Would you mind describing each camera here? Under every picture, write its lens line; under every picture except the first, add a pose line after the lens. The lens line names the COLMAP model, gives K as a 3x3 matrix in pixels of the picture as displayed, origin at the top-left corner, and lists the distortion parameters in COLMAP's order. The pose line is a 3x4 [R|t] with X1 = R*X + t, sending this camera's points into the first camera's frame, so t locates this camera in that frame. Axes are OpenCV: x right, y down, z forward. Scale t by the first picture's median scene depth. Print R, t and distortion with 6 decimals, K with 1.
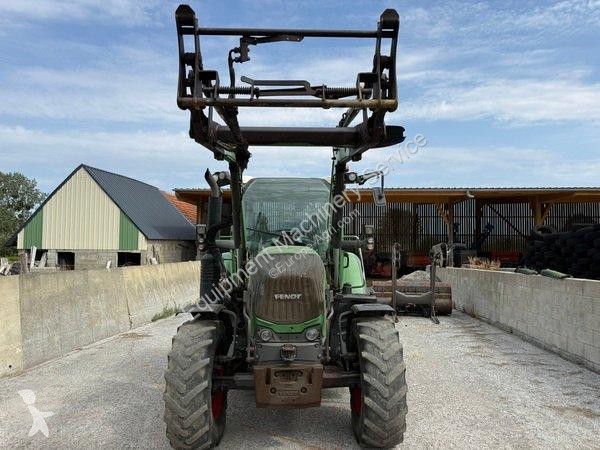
lens RADIAL K [[426.5, 0, 300.7], [0, 426.5, 221.8], [0, 0, 1]] dist [0.025123, -0.028428]
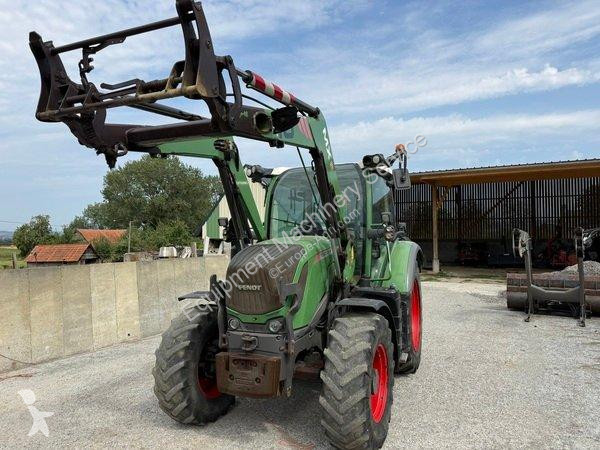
lens RADIAL K [[426.5, 0, 299.4], [0, 426.5, 222.9], [0, 0, 1]] dist [0.025123, -0.028428]
pose [[0.912348, -0.025449, -0.408625, 0.482890], [0.038607, 0.998967, 0.023985, 0.003203], [0.407592, -0.037658, 0.912387, 0.128862]]
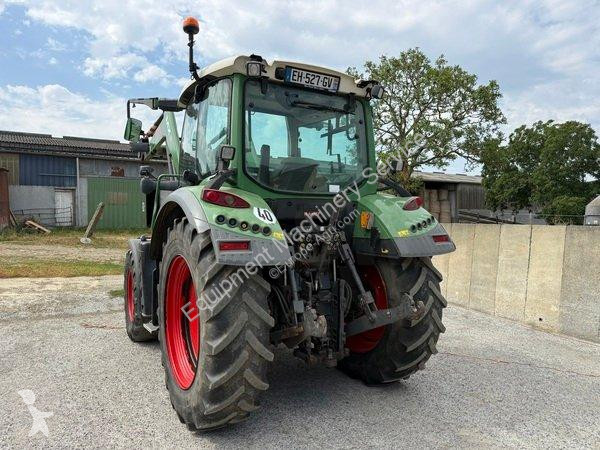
lens RADIAL K [[426.5, 0, 296.9], [0, 426.5, 224.8], [0, 0, 1]] dist [0.025123, -0.028428]
pose [[-0.877616, 0.005328, -0.479335, 0.431222], [0.028535, 0.998746, -0.041145, 0.248168], [0.478514, -0.049788, -0.876667, 2.633179]]
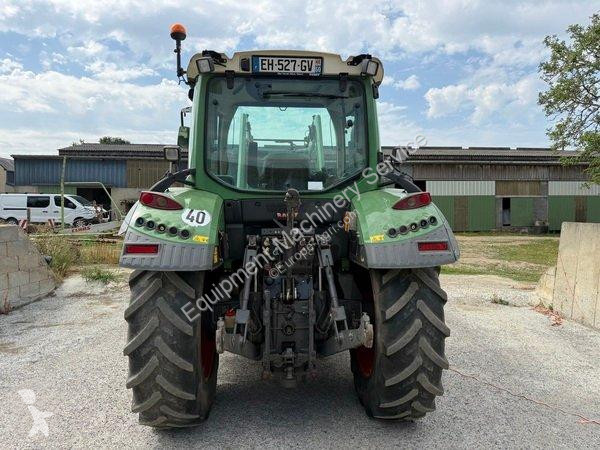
lens RADIAL K [[426.5, 0, 300.0], [0, 426.5, 226.2], [0, 0, 1]] dist [0.025123, -0.028428]
pose [[-0.999082, 0.001657, -0.042798, -0.036193], [0.003297, 0.999262, -0.038279, 0.241454], [0.042703, -0.038385, -0.998350, 2.673577]]
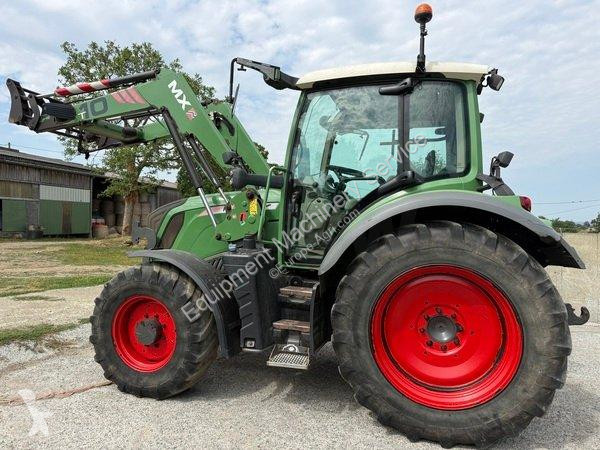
lens RADIAL K [[426.5, 0, 294.0], [0, 426.5, 224.0], [0, 0, 1]] dist [0.025123, -0.028428]
pose [[-0.299490, -0.003804, -0.954092, 1.059447], [0.046086, 0.998767, -0.018448, 0.193709], [0.952986, -0.049495, -0.298946, 1.734023]]
